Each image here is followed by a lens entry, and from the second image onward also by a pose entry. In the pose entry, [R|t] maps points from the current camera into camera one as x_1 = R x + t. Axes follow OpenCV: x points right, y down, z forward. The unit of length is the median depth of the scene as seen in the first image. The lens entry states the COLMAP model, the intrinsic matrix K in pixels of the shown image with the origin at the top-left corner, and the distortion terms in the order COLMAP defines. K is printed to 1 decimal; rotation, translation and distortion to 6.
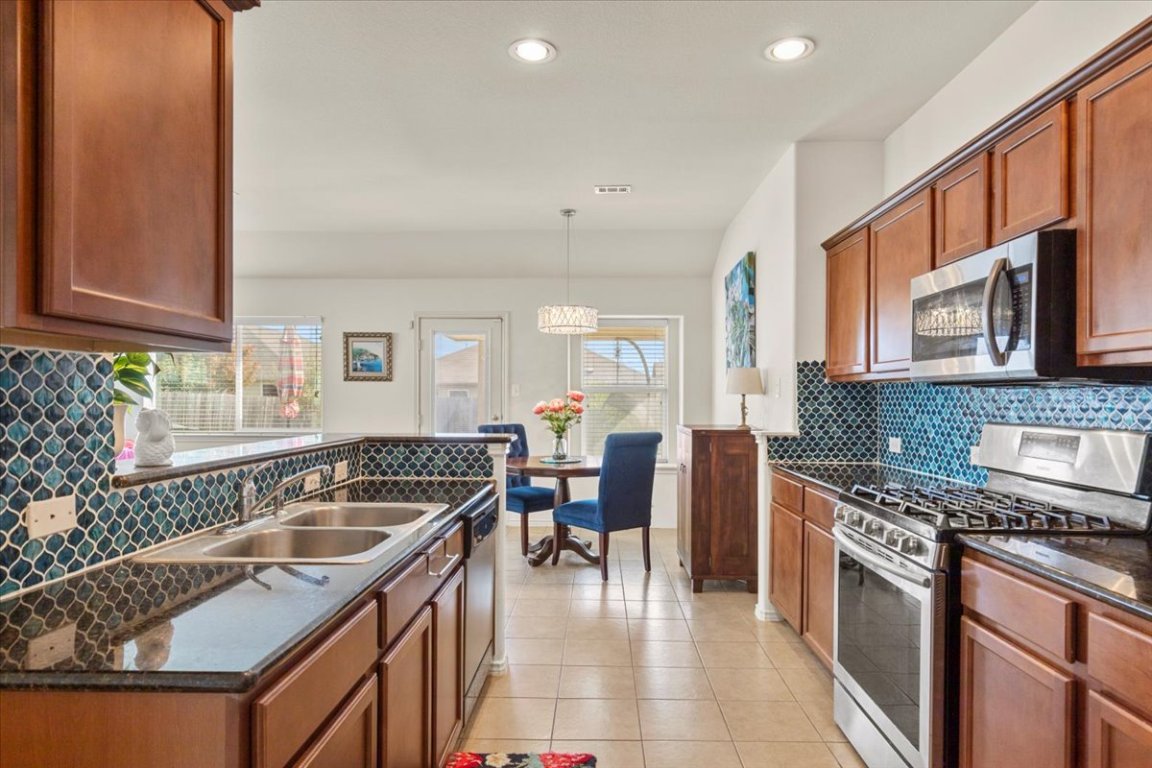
lens RADIAL K [[664.8, 0, 579.8], [0, 664.8, 392.2], [0, 0, 1]] dist [0.006320, -0.001669]
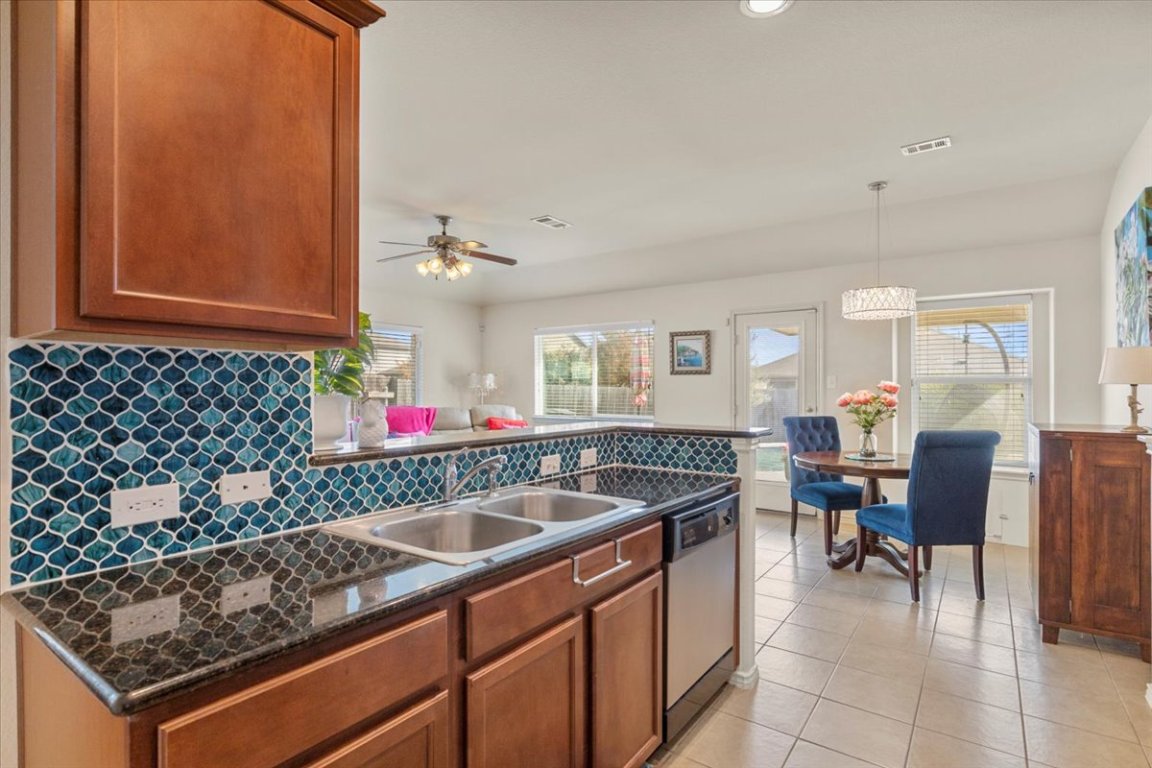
lens RADIAL K [[568.9, 0, 574.6], [0, 568.9, 385.3], [0, 0, 1]] dist [0.004339, -0.003600]
pose [[0.827645, -0.005211, -0.561228, 0.094067], [0.006042, 0.999982, -0.000374, 0.001100], [0.561219, -0.003081, 0.827661, 0.150554]]
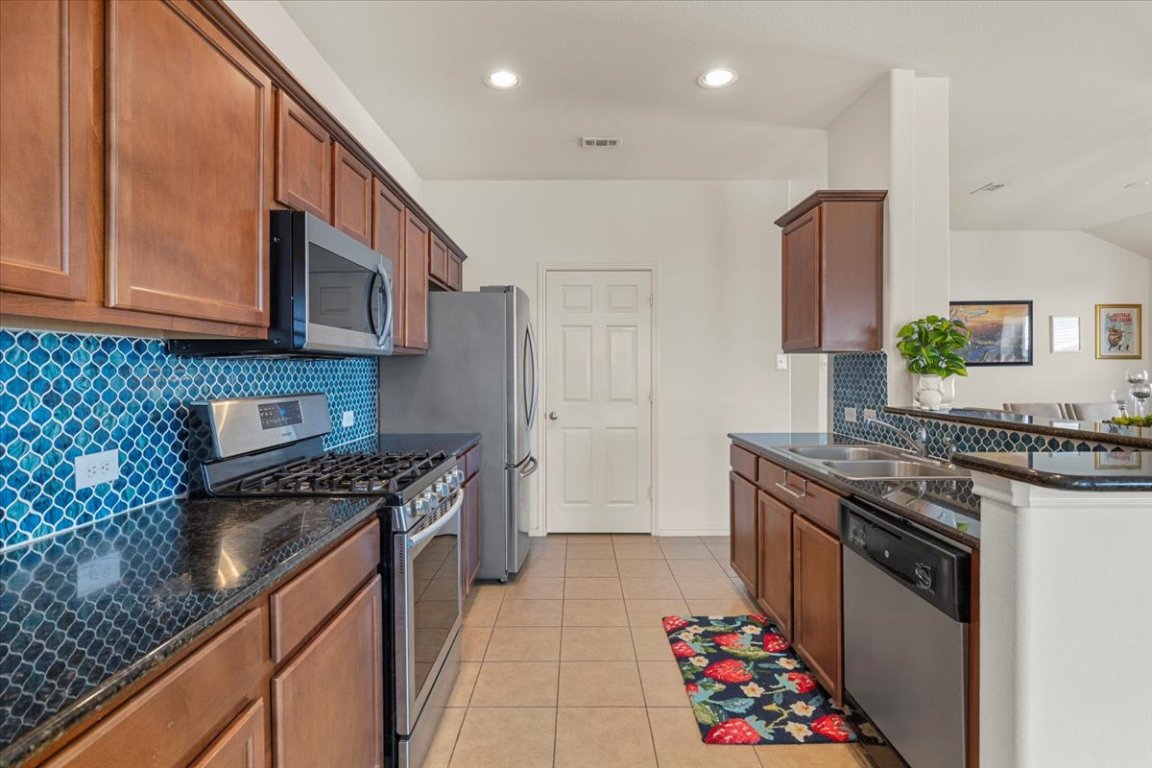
lens RADIAL K [[568.9, 0, 584.5], [0, 568.9, 372.6], [0, 0, 1]] dist [0.004339, -0.003600]
pose [[-0.999282, -0.000655, -0.037887, 0.129382], [-0.000539, 0.999995, -0.003076, 0.008242], [0.037889, -0.003053, -0.999277, 1.030378]]
